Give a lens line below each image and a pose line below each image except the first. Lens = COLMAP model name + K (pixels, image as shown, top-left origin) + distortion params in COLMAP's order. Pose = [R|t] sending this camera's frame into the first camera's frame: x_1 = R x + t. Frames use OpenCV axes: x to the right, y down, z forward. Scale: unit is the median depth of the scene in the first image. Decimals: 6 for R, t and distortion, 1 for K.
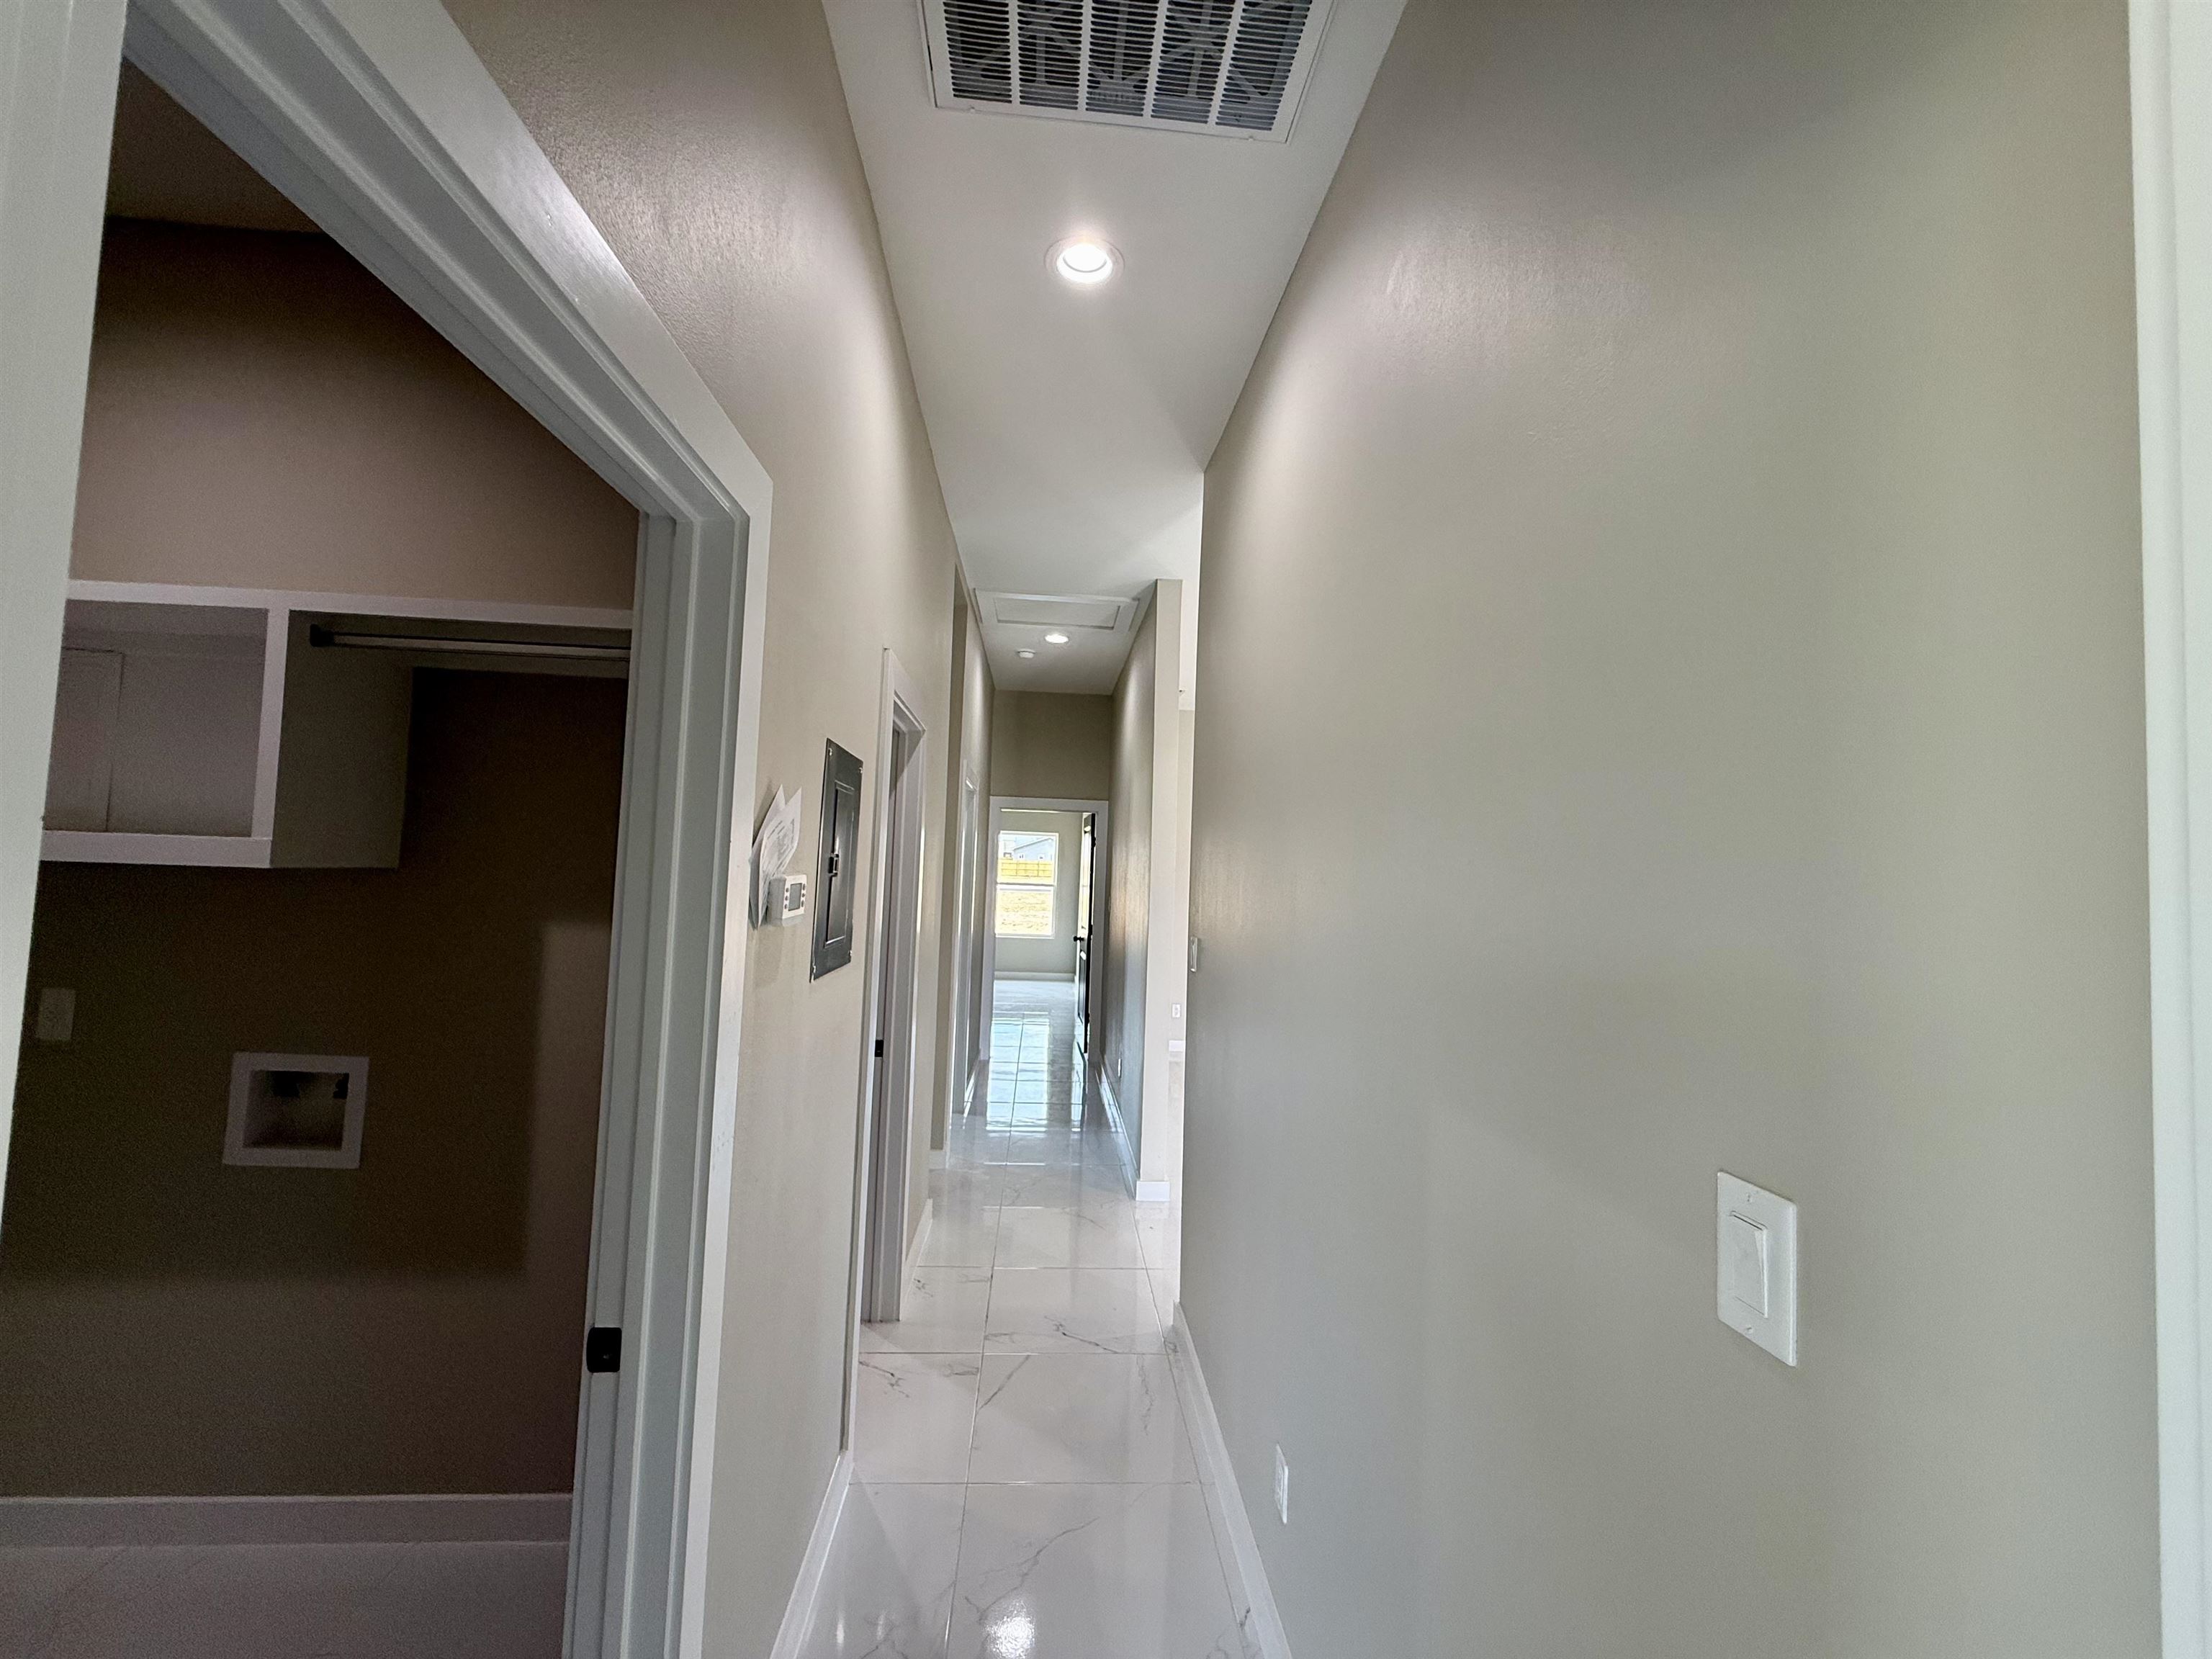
lens RADIAL K [[884.0, 0, 1108.1], [0, 884.0, 819.2], [0, 0, 1]] dist [0.001602, -0.000619]
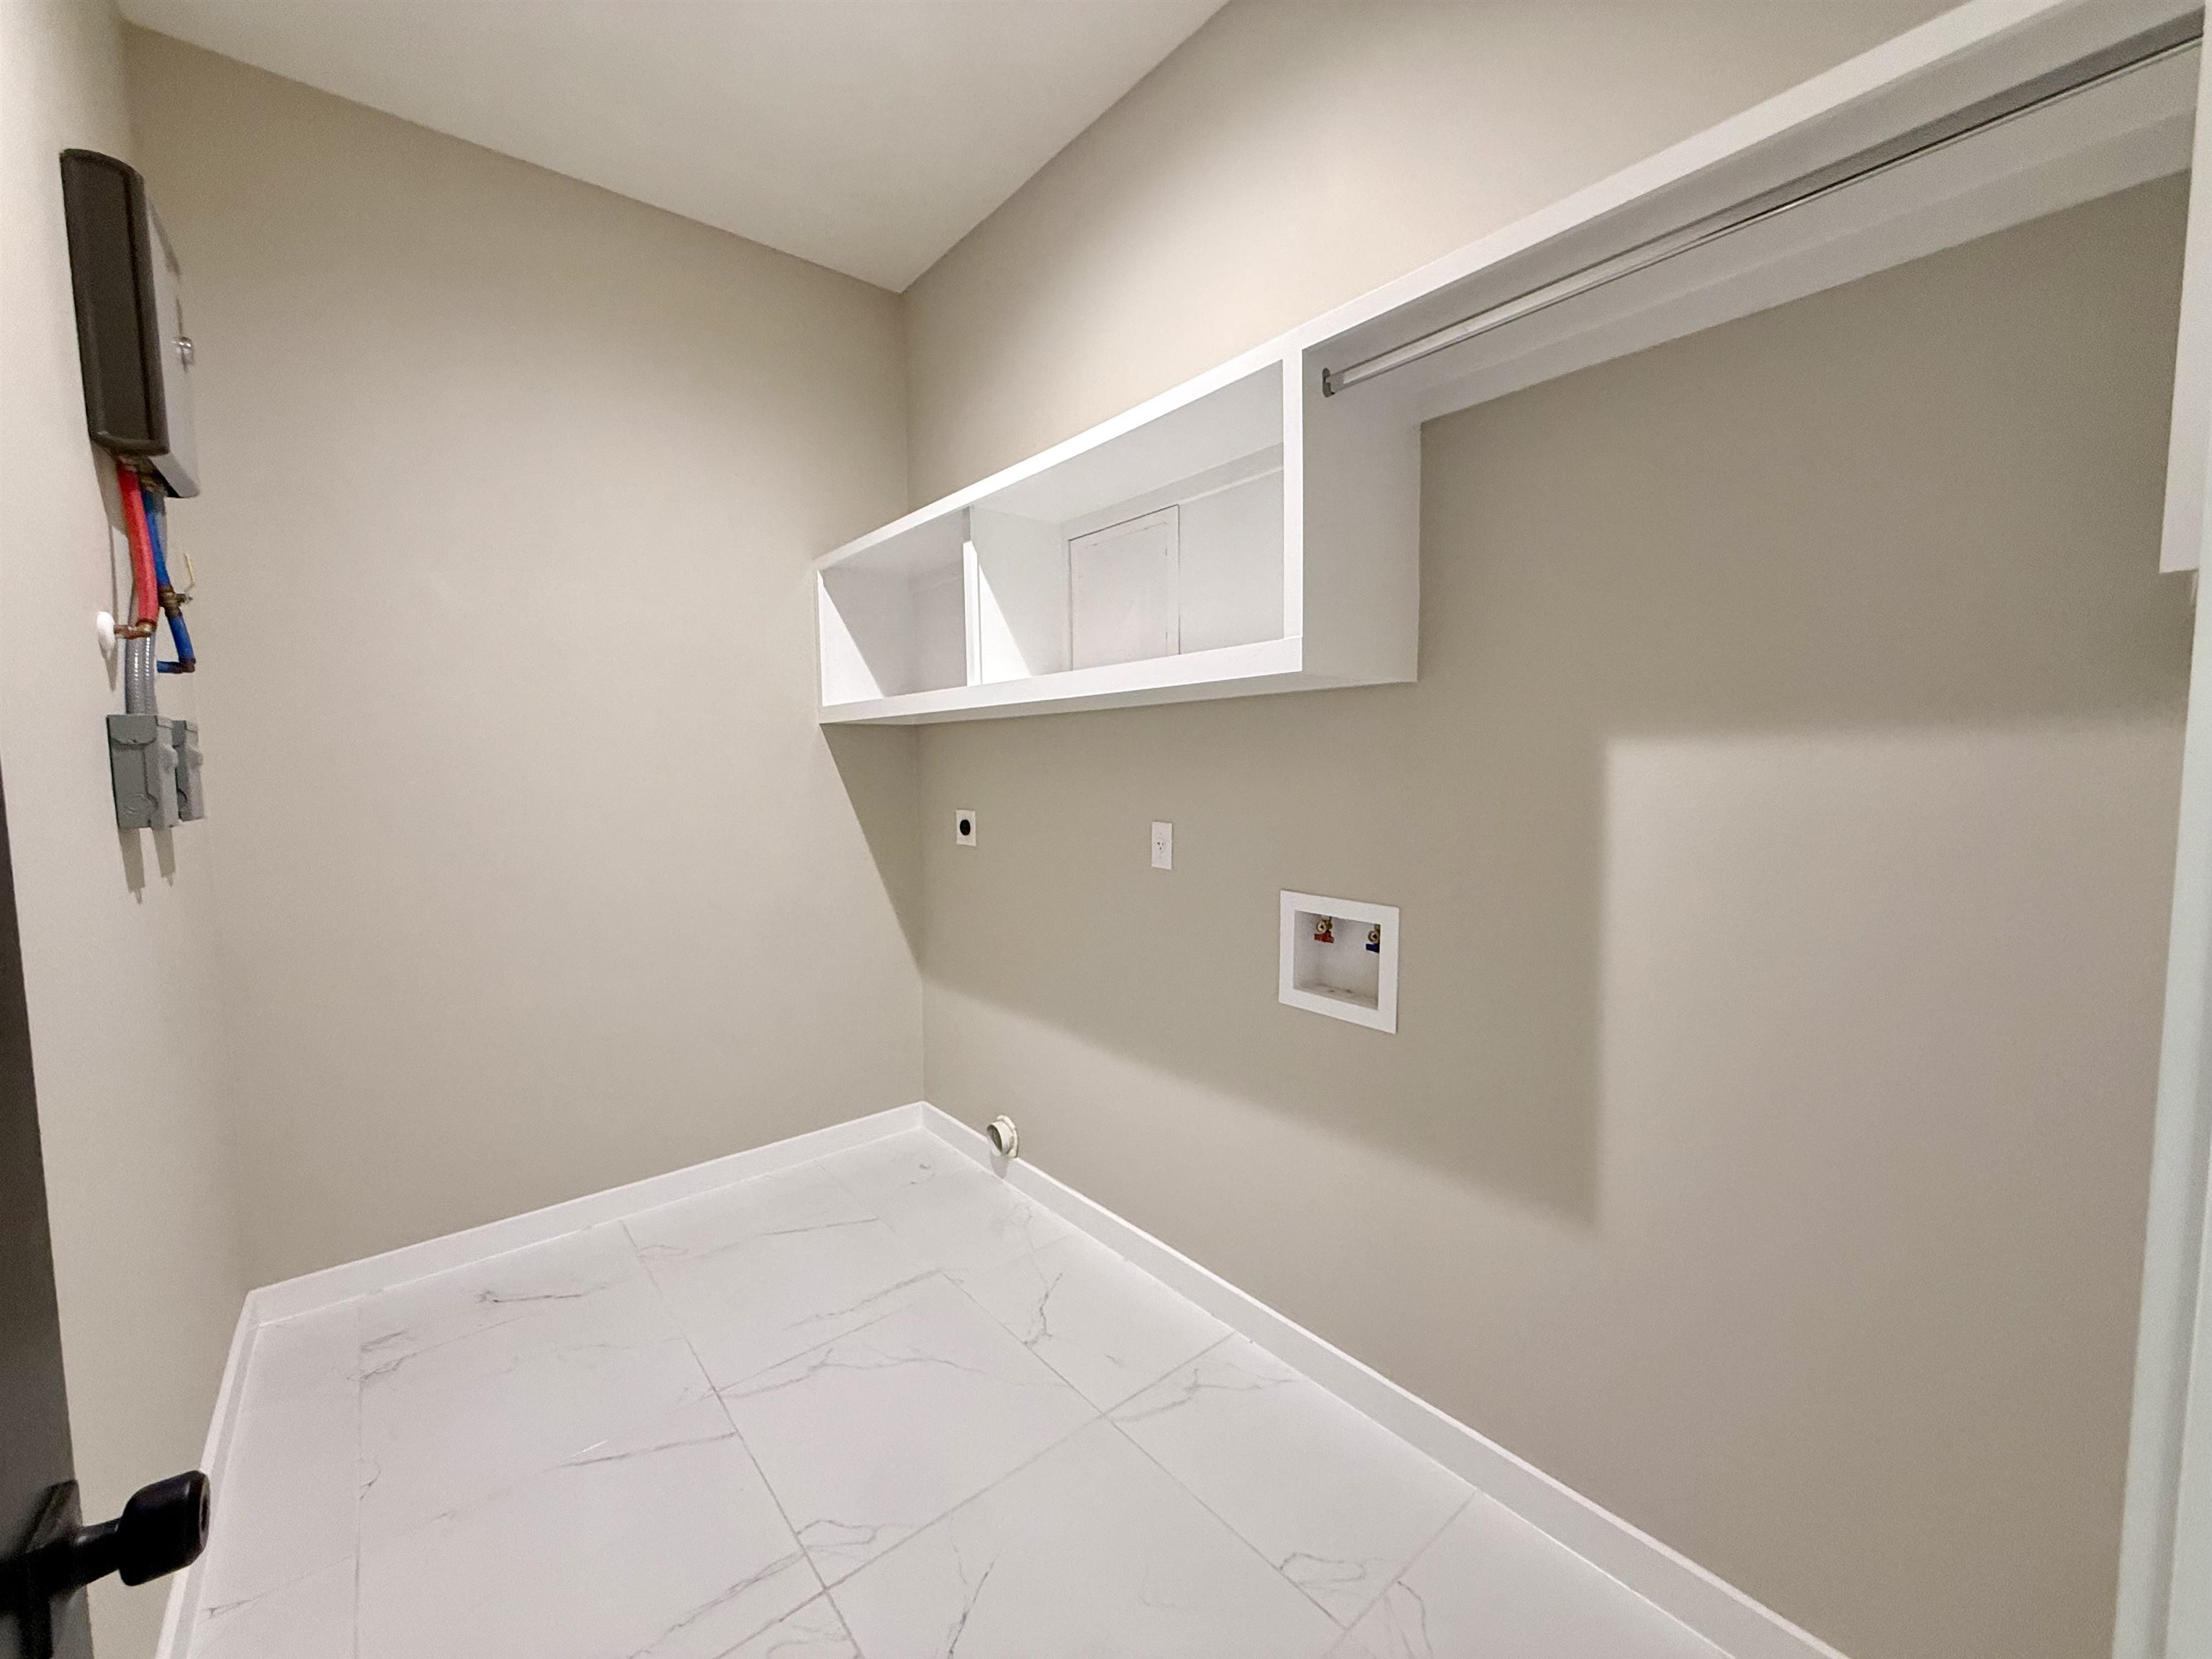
lens RADIAL K [[884.0, 0, 1104.6], [0, 884.0, 832.4], [0, 0, 1]] dist [0.001602, -0.000619]
pose [[0.570513, 0.019911, -0.821047, -0.309746], [0.067796, 0.995152, 0.071241, 0.119958], [0.818486, -0.096307, 0.566398, 0.305592]]
